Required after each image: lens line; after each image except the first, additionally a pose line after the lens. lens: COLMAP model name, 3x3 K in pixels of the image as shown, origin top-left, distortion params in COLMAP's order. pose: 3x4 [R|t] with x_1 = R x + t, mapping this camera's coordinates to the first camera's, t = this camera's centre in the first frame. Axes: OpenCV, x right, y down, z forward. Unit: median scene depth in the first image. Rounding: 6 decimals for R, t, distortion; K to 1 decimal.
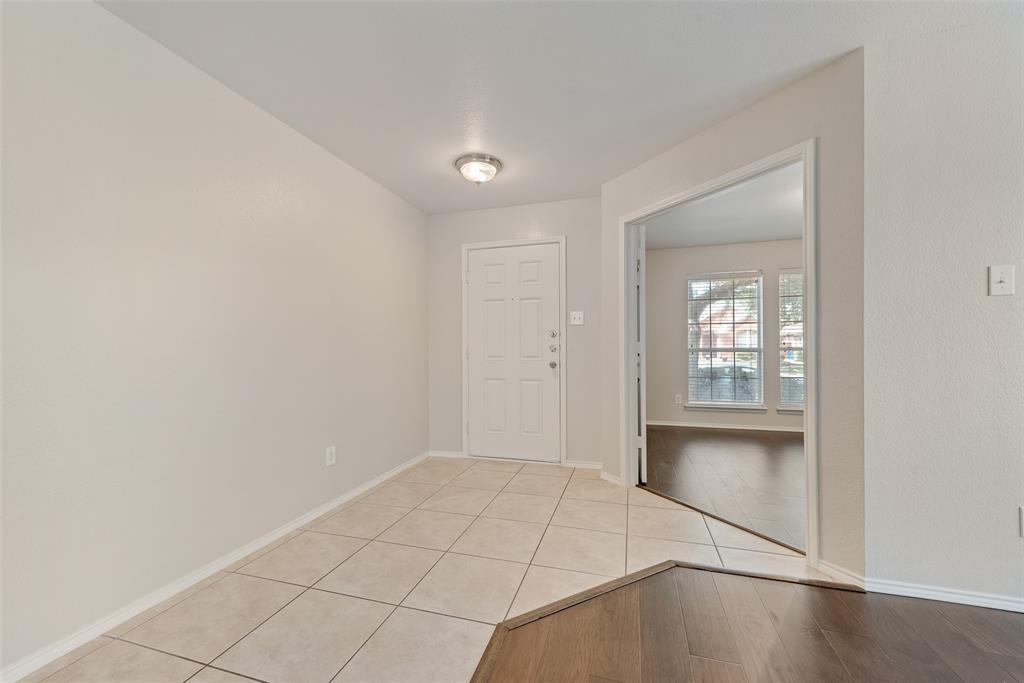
lens RADIAL K [[405.4, 0, 502.0], [0, 405.4, 348.0], [0, 0, 1]] dist [0.011898, -0.002186]
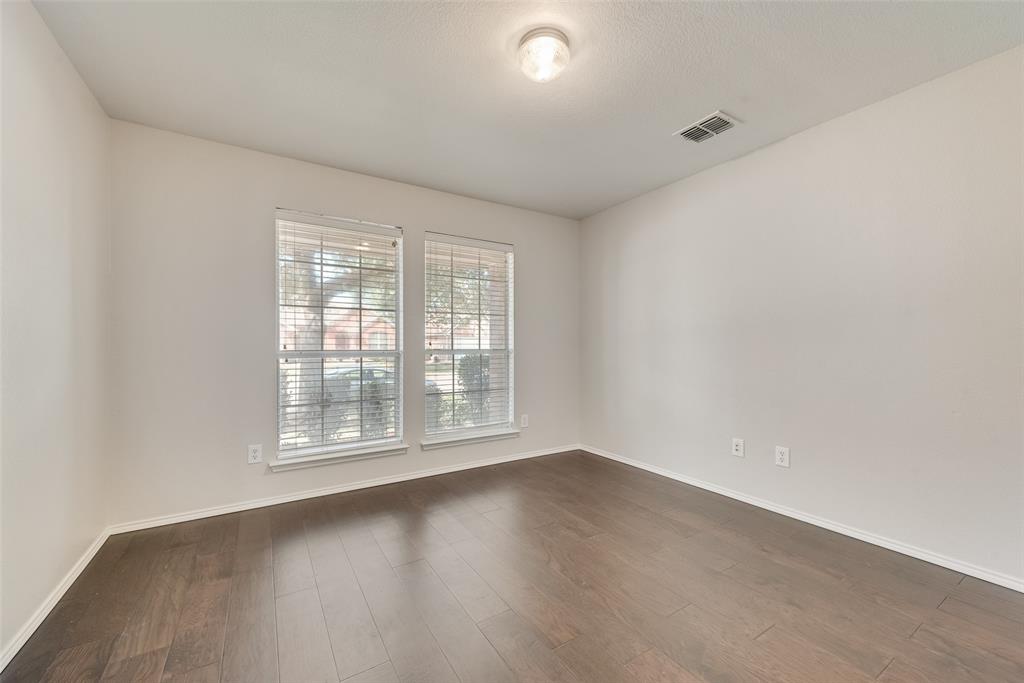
lens RADIAL K [[405.4, 0, 511.9], [0, 405.4, 341.7], [0, 0, 1]] dist [0.011898, -0.002186]
pose [[0.652528, 0.014923, 0.757618, 0.268320], [-0.000769, 0.999819, -0.019031, -0.001711], [-0.757765, 0.011836, 0.652421, 0.450753]]
